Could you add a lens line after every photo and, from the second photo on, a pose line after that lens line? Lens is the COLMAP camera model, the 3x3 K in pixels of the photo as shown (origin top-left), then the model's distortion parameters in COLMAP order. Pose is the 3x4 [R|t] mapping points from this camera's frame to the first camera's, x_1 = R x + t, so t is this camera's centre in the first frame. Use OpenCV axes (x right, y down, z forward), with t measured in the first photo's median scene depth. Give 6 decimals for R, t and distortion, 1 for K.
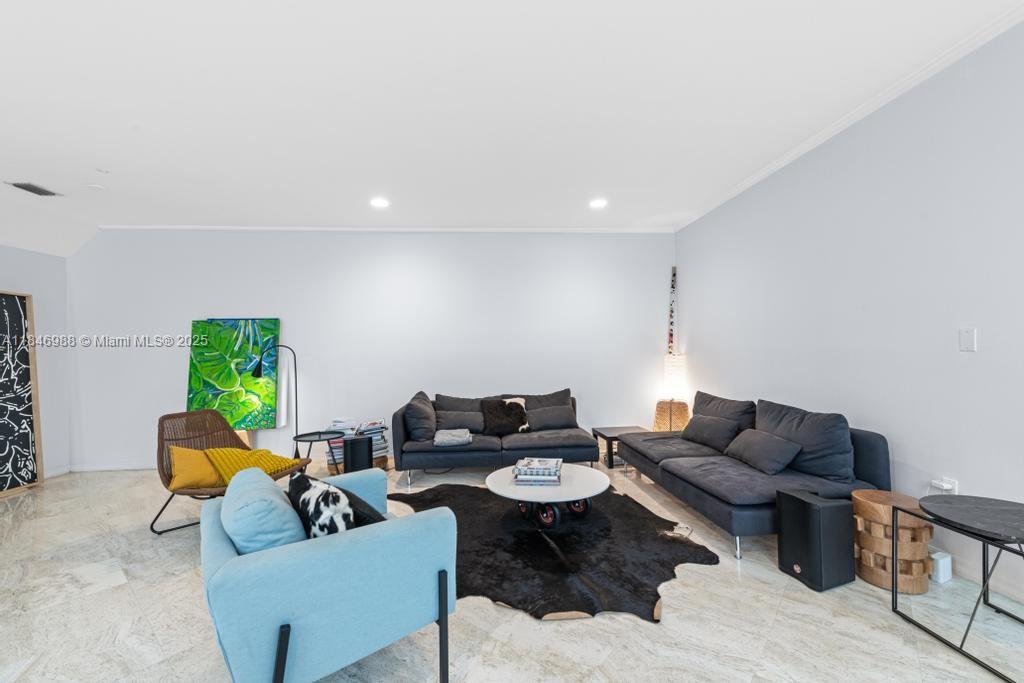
lens RADIAL K [[414.2, 0, 509.6], [0, 414.2, 352.8], [0, 0, 1]] dist [0.016762, -0.006143]
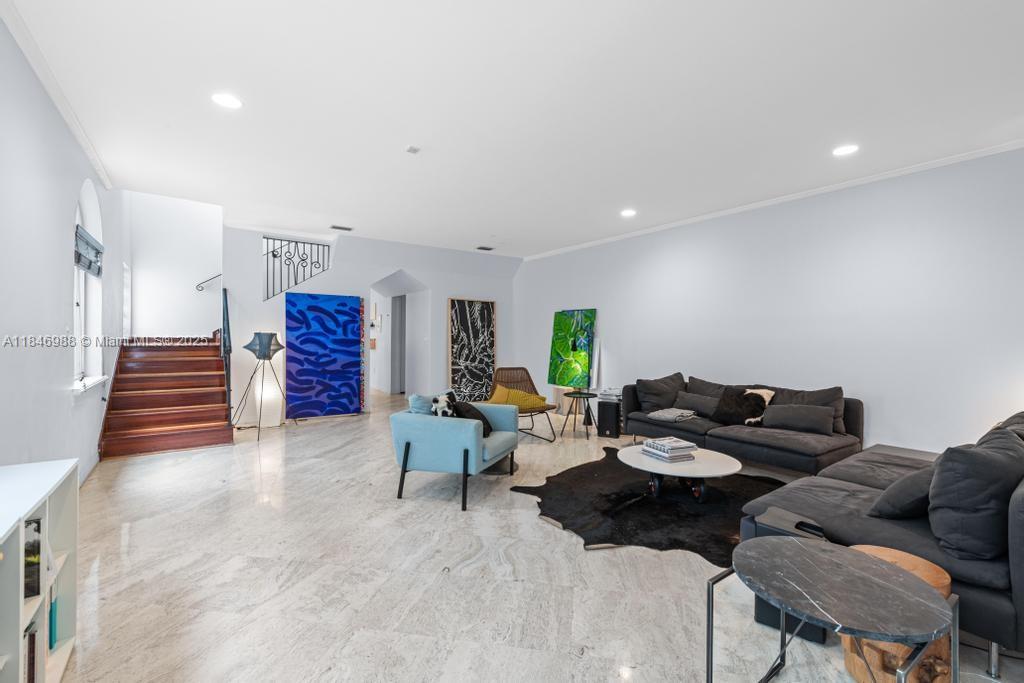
lens RADIAL K [[438.6, 0, 520.1], [0, 438.6, 340.7], [0, 0, 1]] dist [0.010868, -0.000172]
pose [[0.530400, 0.031792, -0.847151, 0.546985], [-0.017987, 0.999494, 0.026247, -0.013092], [0.847557, 0.001316, 0.530704, 0.040521]]
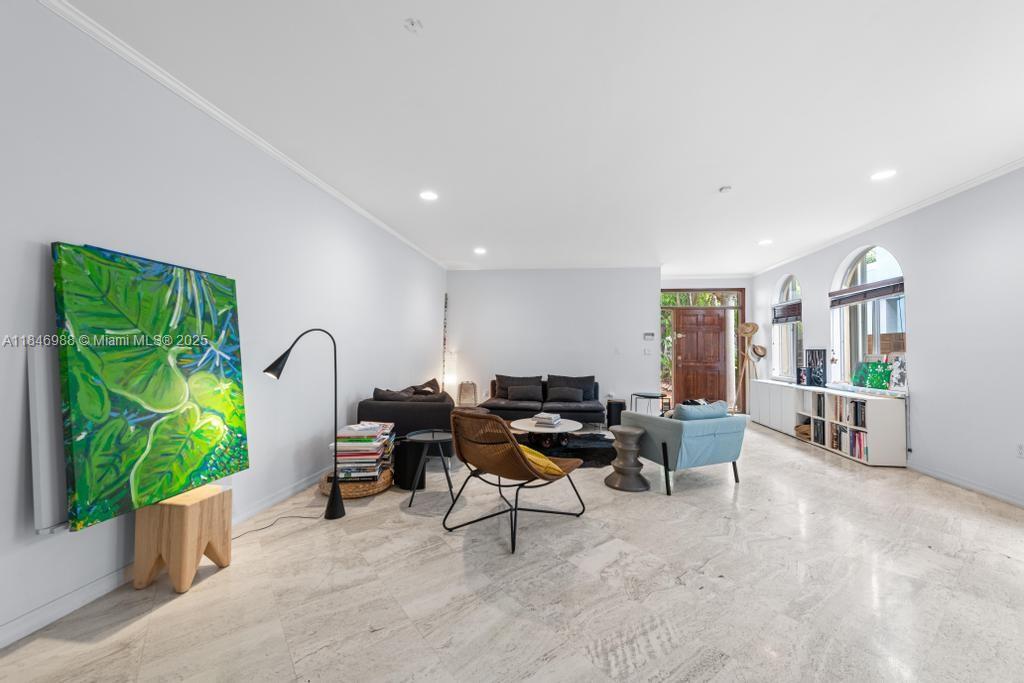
lens RADIAL K [[400.0, 0, 512.0], [0, 400.0, 341.5], [0, 0, 1]] dist [0.017255, -0.005005]
pose [[0.215551, 0.045742, 0.975421, -1.048814], [-0.015203, 0.998938, -0.043485, 0.024452], [-0.976374, -0.005456, 0.216018, 0.522685]]
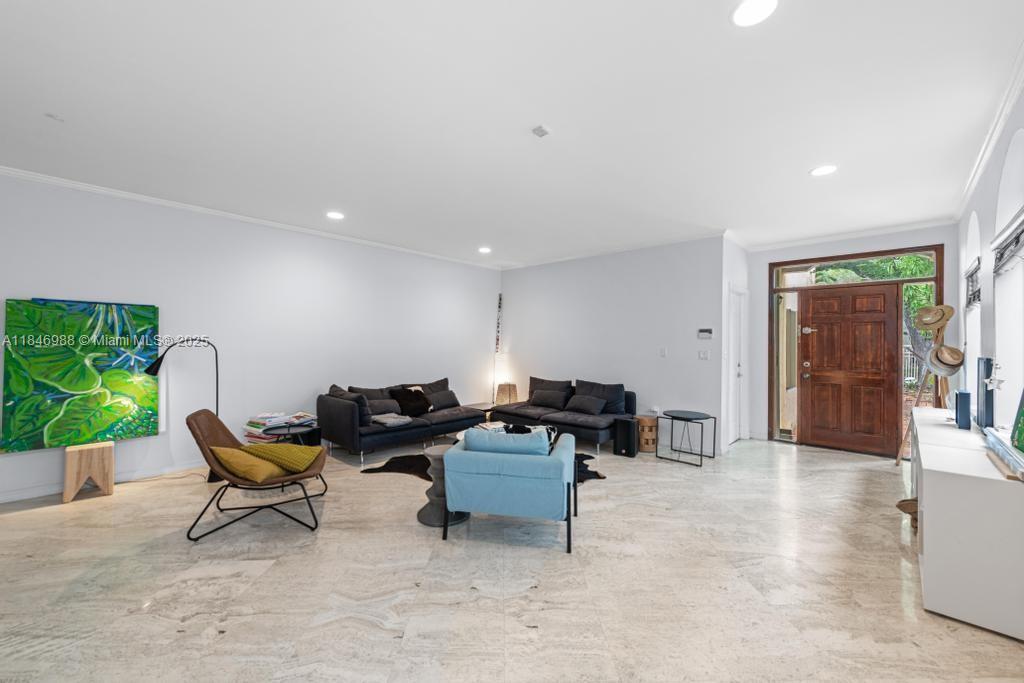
lens RADIAL K [[400.0, 0, 512.0], [0, 400.0, 341.5], [0, 0, 1]] dist [0.017255, -0.005005]
pose [[0.744315, 0.030250, 0.667143, -0.587245], [-0.025467, 0.999533, -0.016907, -0.014701], [-0.667343, -0.004406, 0.744737, -0.105273]]
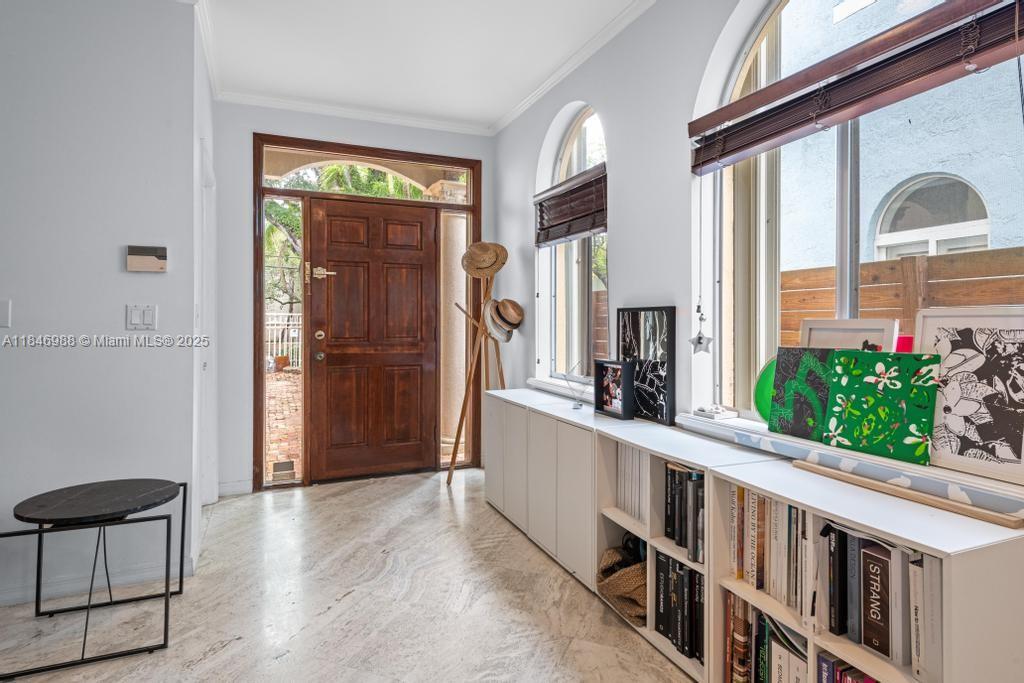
lens RADIAL K [[579.7, 0, 516.9], [0, 579.7, 320.8], [0, 0, 1]] dist [0.017704, -0.000341]
pose [[-0.316539, 0.019569, 0.948378, -0.145446], [0.002580, 0.999801, -0.019769, 0.005955], [-0.948576, -0.003811, -0.316526, 0.185343]]
